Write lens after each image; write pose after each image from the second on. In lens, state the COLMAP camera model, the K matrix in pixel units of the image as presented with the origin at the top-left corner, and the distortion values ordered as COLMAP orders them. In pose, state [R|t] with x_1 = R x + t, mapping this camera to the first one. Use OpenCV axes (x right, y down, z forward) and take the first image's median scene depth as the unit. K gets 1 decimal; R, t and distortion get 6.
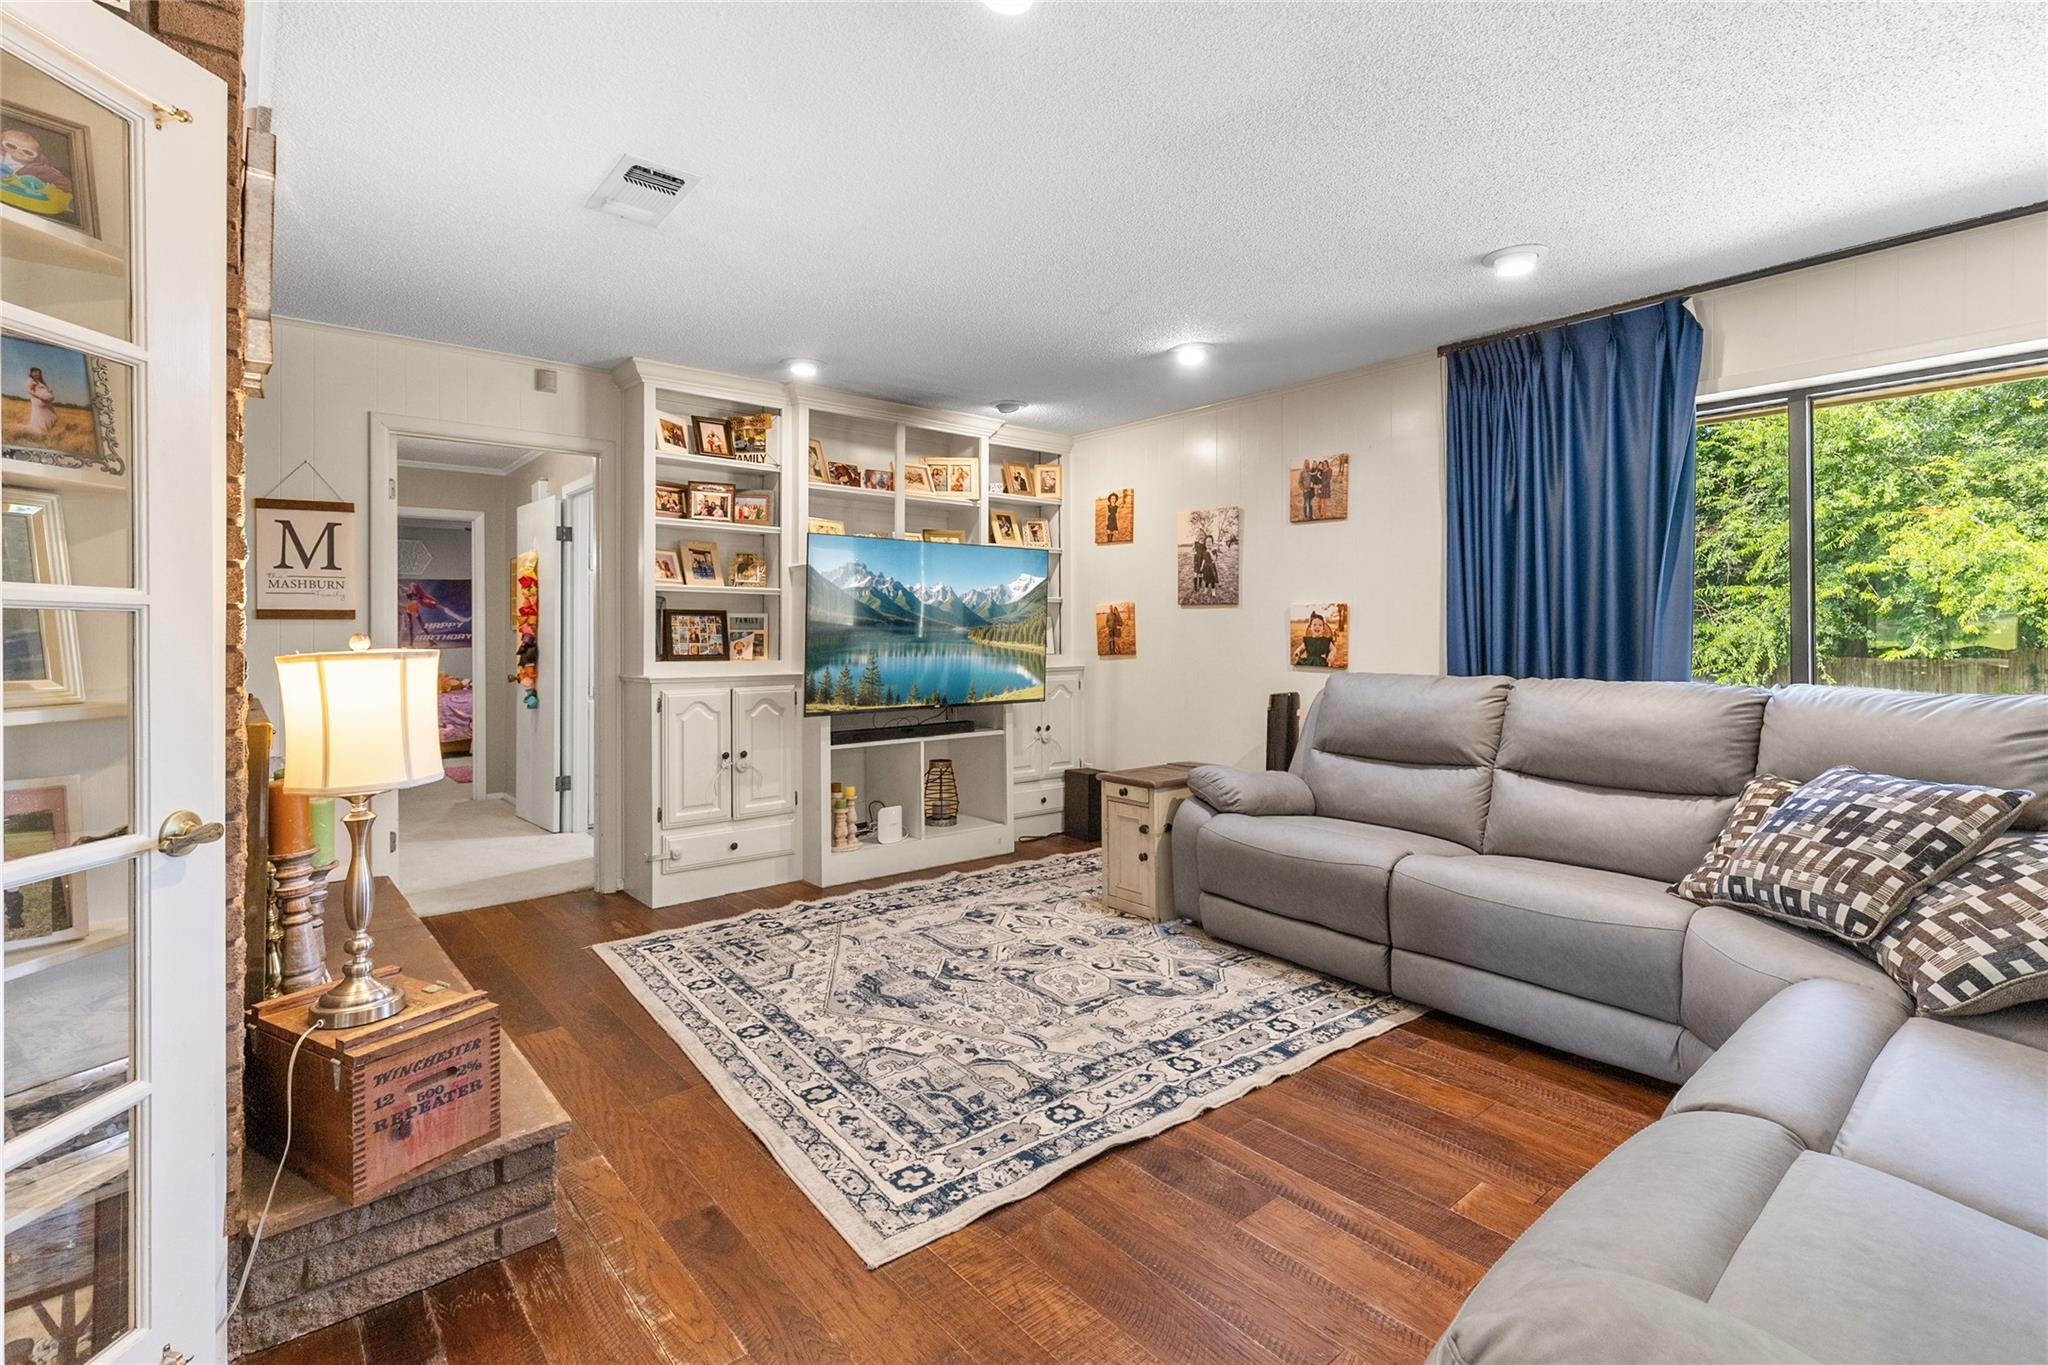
lens RADIAL K [[930.9, 0, 1038.2], [0, 930.9, 638.6], [0, 0, 1]] dist [0.004736, -0.002622]
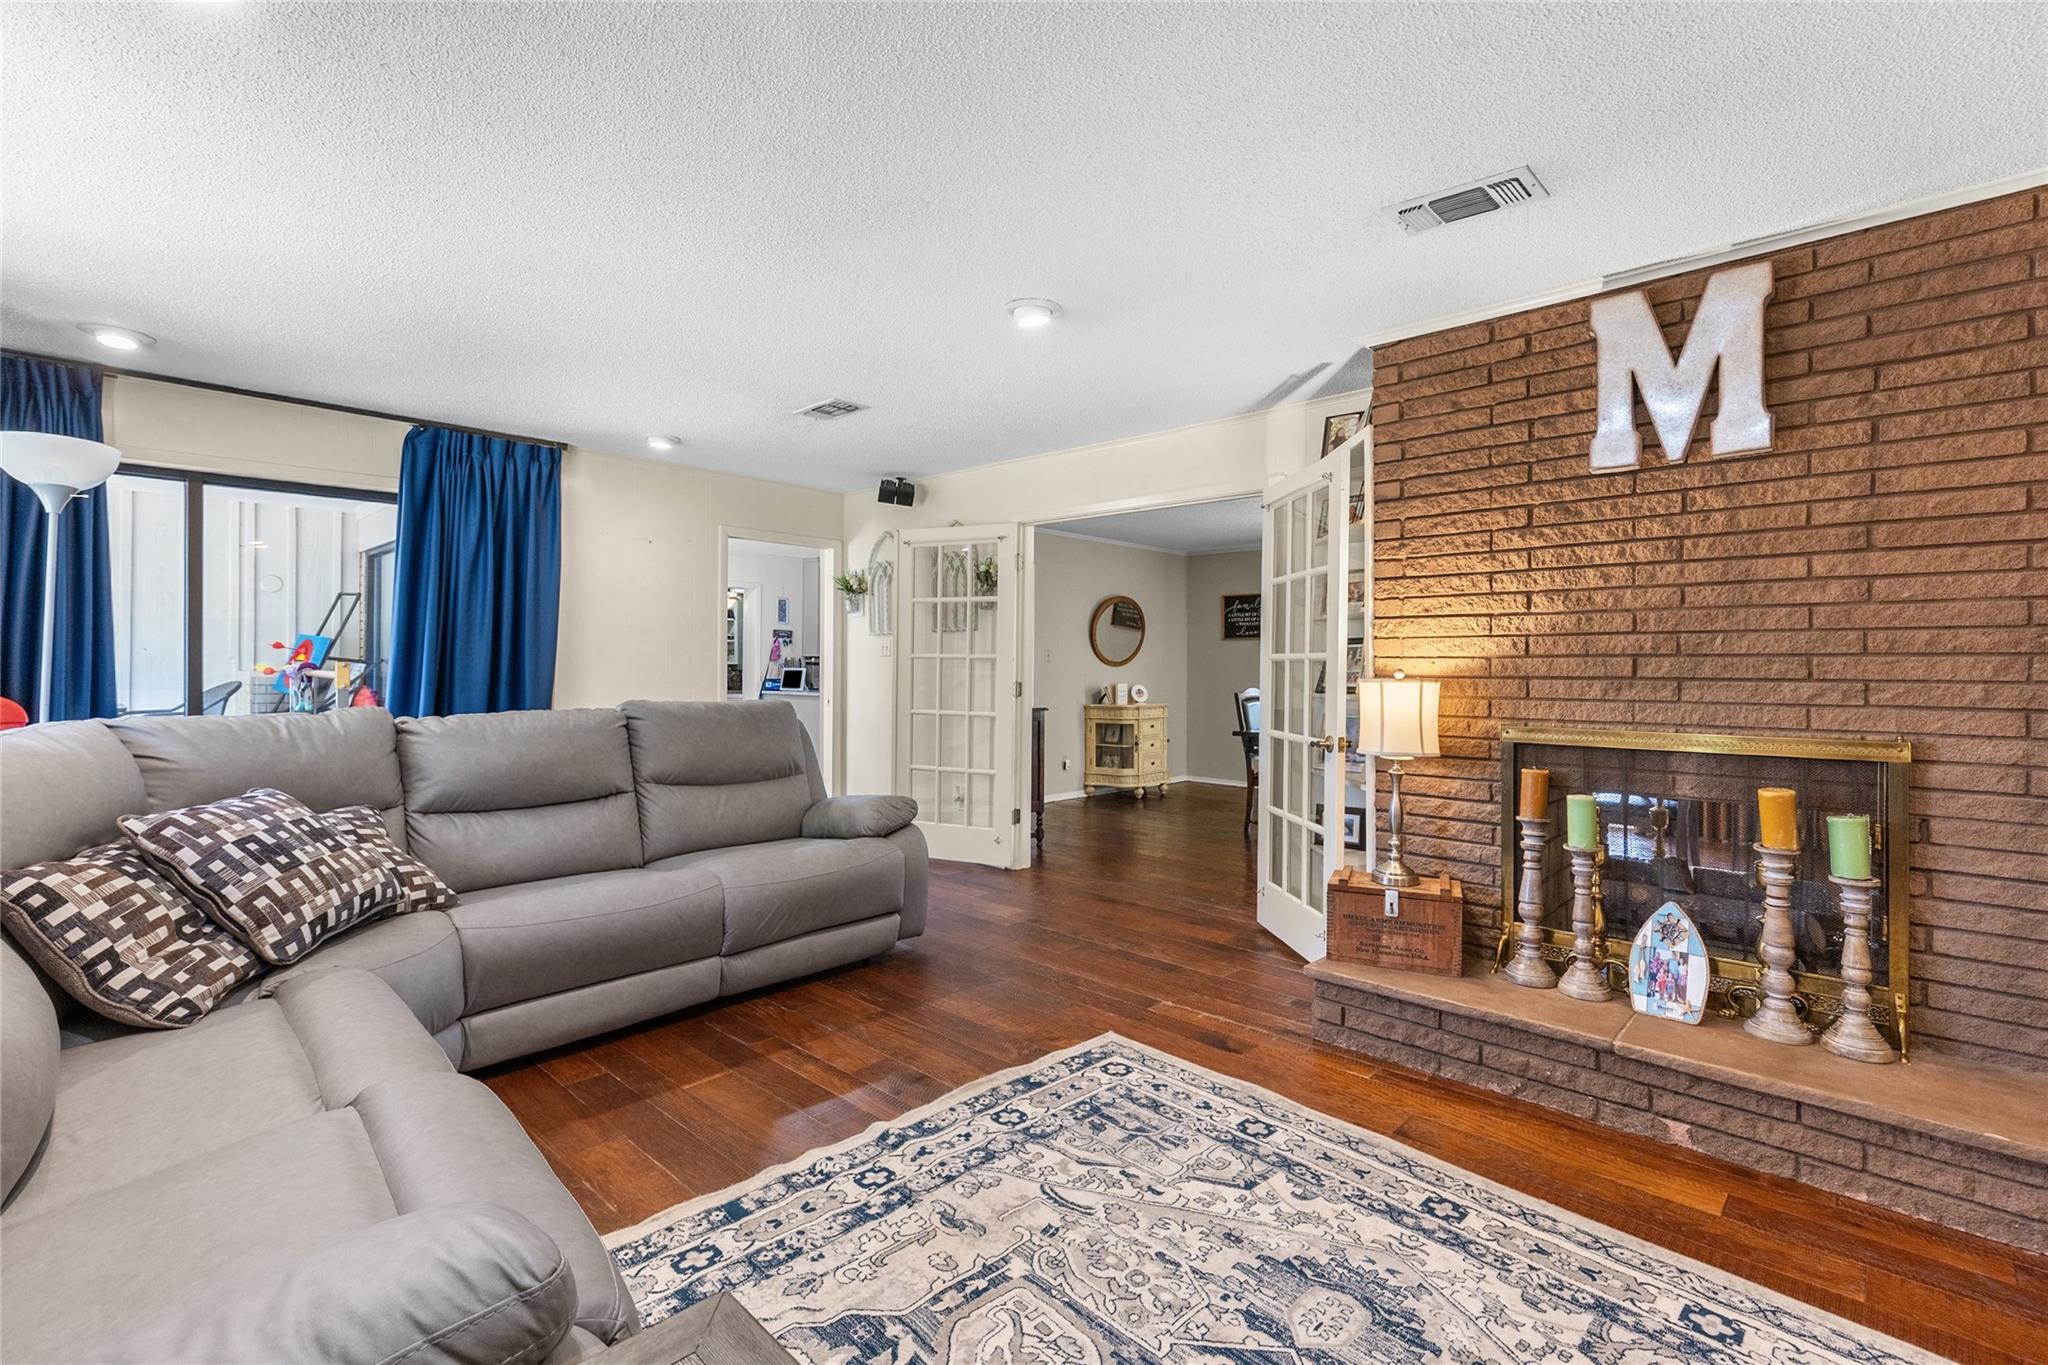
lens RADIAL K [[930.9, 0, 1042.3], [0, 930.9, 673.9], [0, 0, 1]] dist [0.004736, -0.002622]
pose [[-0.992833, -0.001685, -0.119500, 0.075103], [-0.003341, 0.999901, 0.013662, -0.008336], [0.119465, 0.013963, -0.992740, 1.289951]]
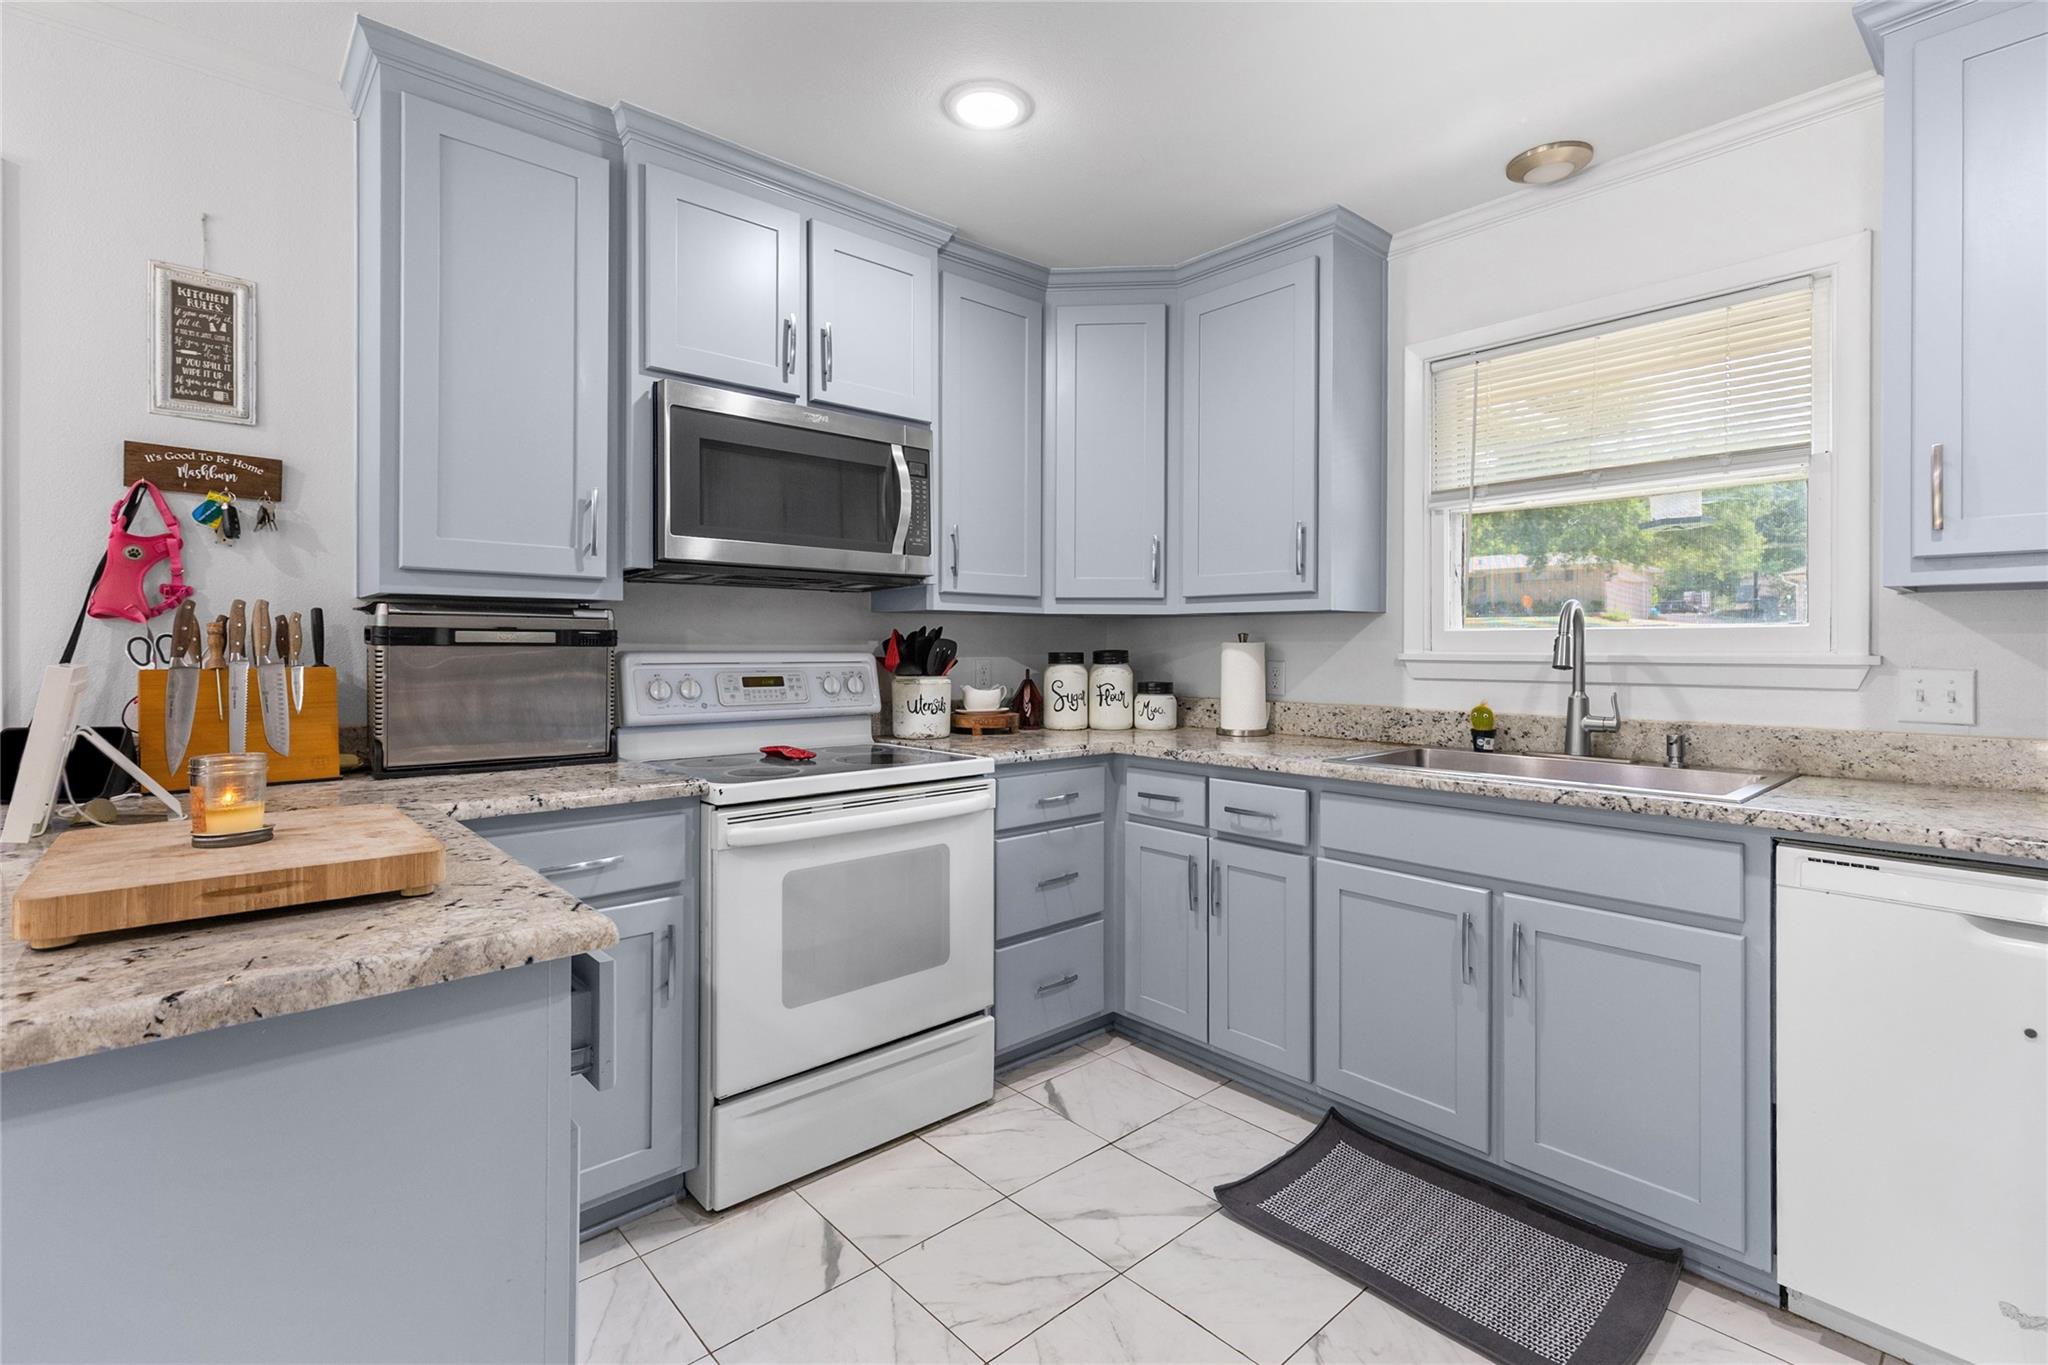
lens RADIAL K [[930.9, 0, 1023.1], [0, 930.9, 646.9], [0, 0, 1]] dist [0.004736, -0.002622]
pose [[-0.999661, 0.005403, -0.025471, 0.075364], [0.005202, 0.999955, 0.007934, 0.006882], [0.025513, 0.007799, -0.999644, -1.004978]]
